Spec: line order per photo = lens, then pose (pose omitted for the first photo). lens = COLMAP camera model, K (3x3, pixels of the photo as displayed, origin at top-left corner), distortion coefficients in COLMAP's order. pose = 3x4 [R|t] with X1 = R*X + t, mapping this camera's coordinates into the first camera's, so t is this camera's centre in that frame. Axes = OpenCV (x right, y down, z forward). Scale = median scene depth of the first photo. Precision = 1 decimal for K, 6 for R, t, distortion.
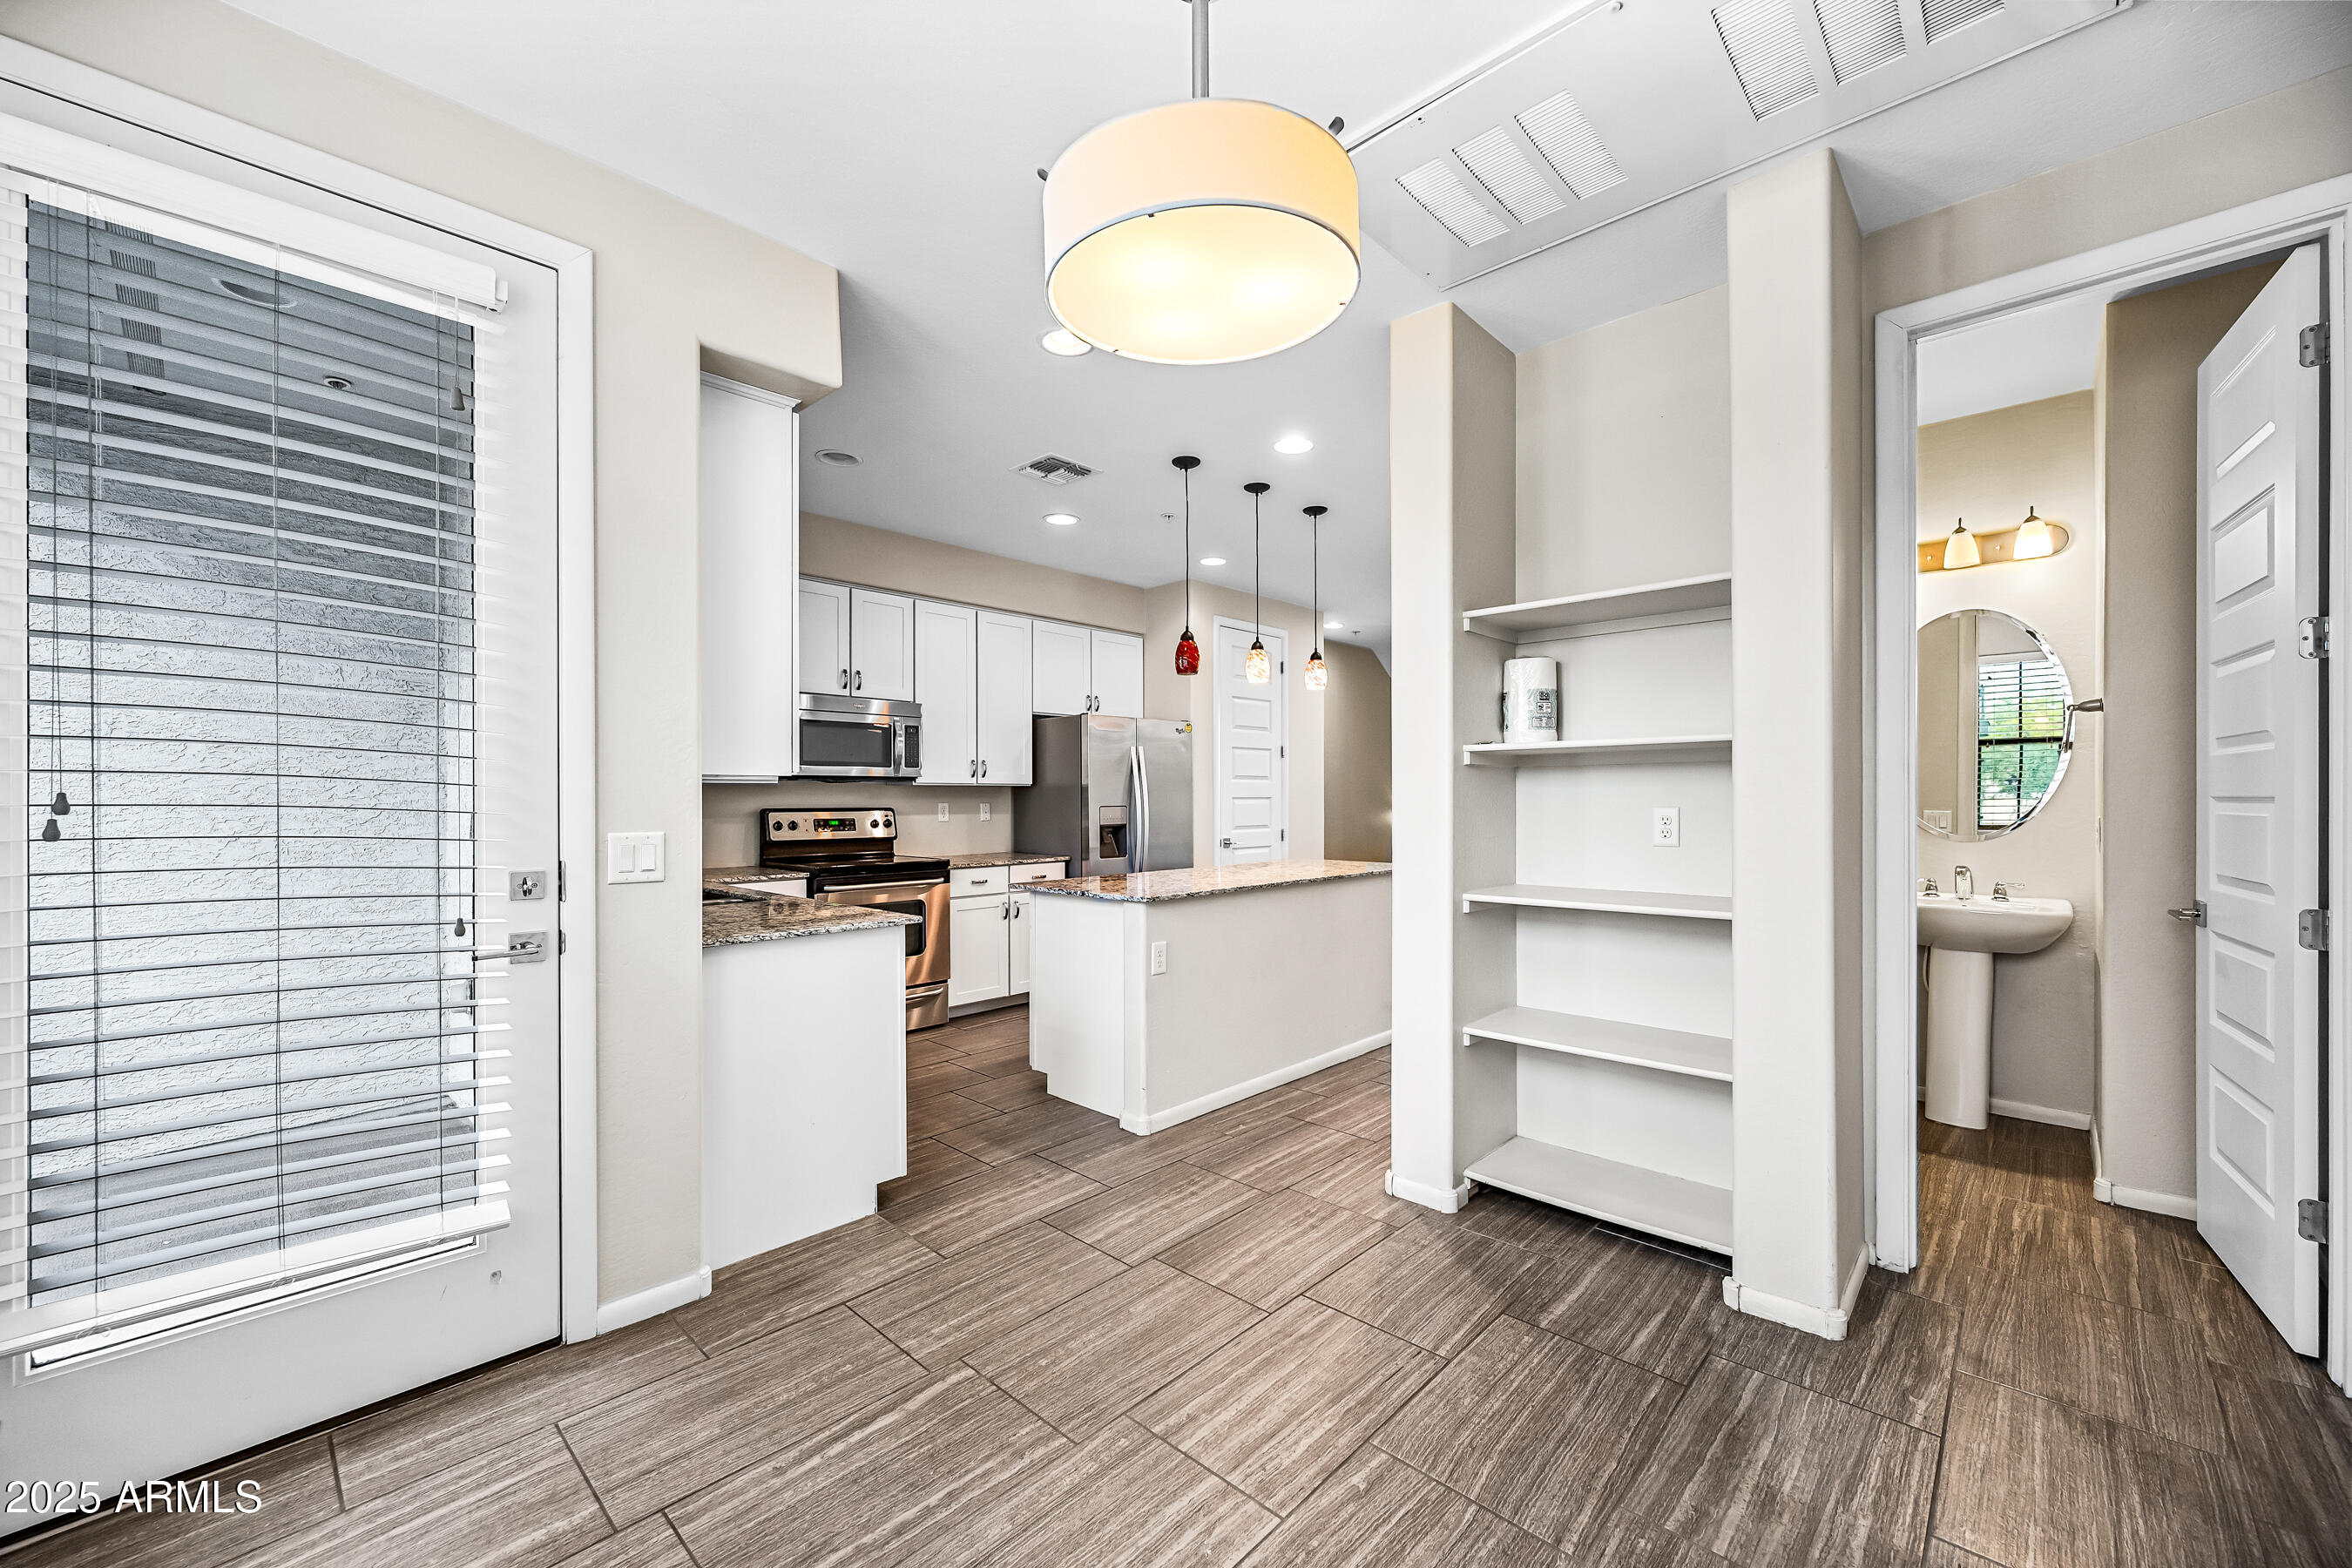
lens RADIAL K [[920.0, 0, 1178.0], [0, 920.0, 789.6], [0, 0, 1]] dist [-0.000022, 0.000128]
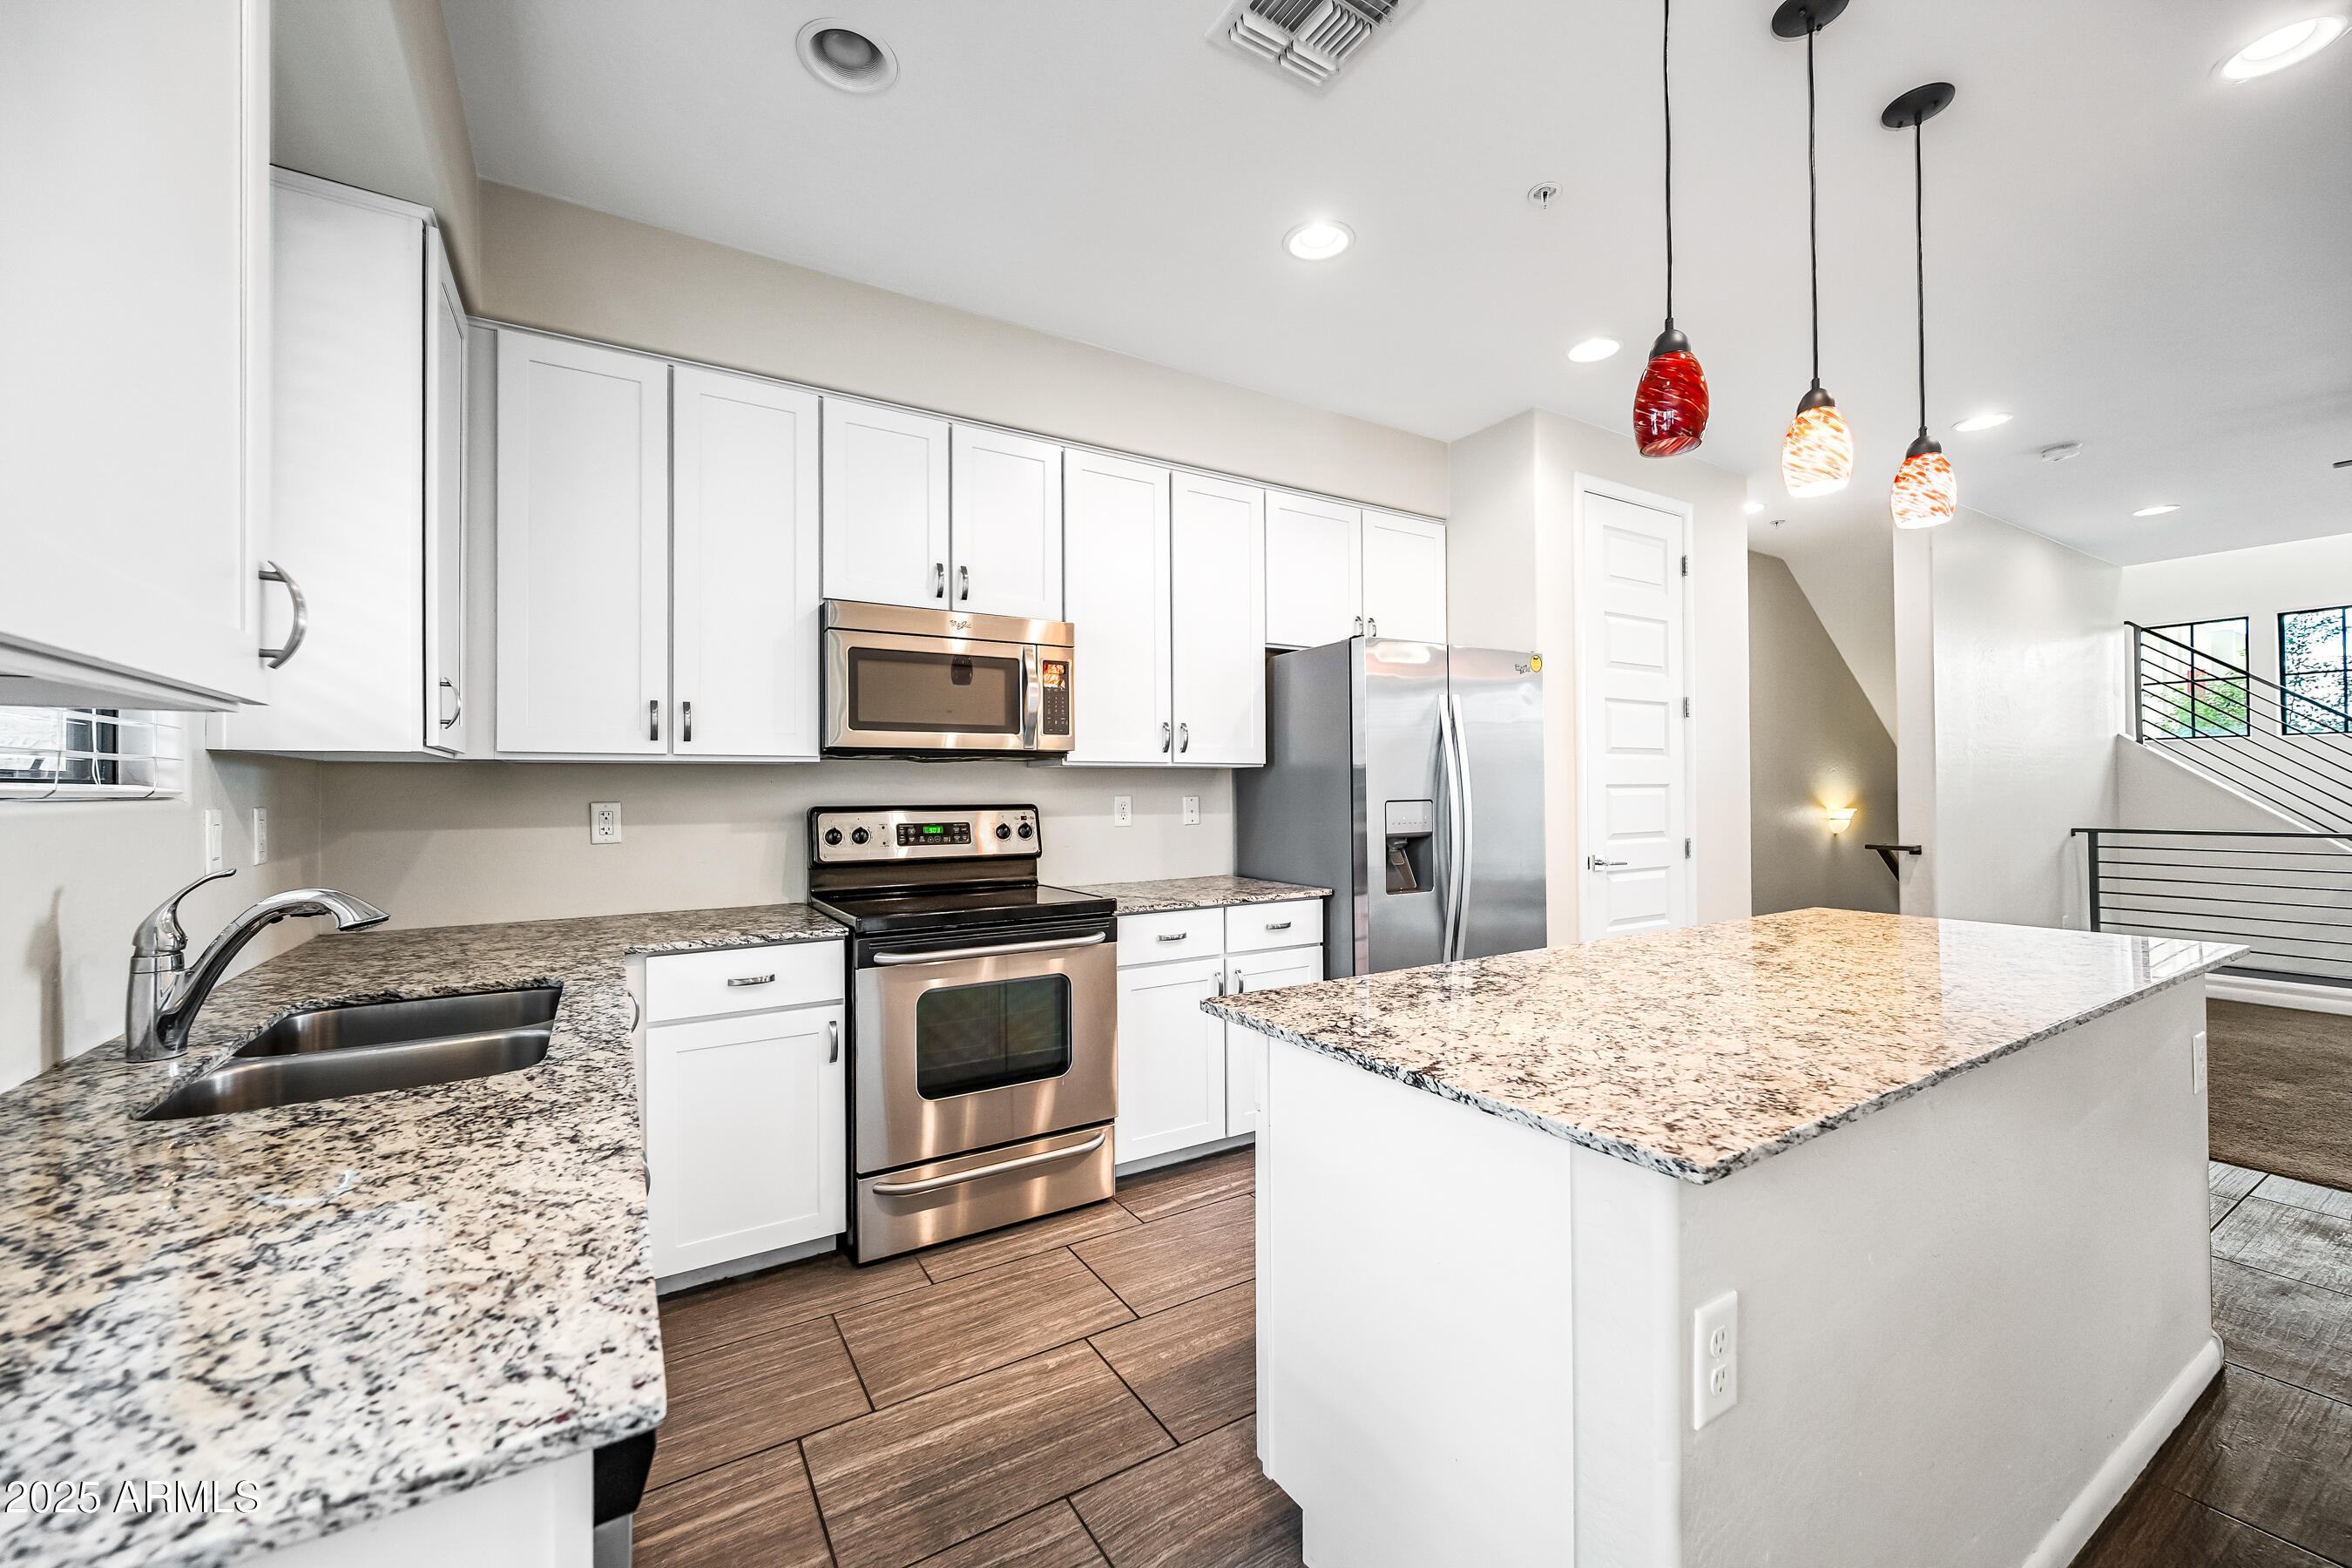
lens RADIAL K [[920.0, 0, 1178.0], [0, 920.0, 789.6], [0, 0, 1]] dist [-0.000022, 0.000128]
pose [[0.966236, -0.005387, -0.257601, -0.066546], [0.007526, 0.999945, 0.007320, 0.006493], [0.257548, -0.009012, 0.966224, 0.453189]]
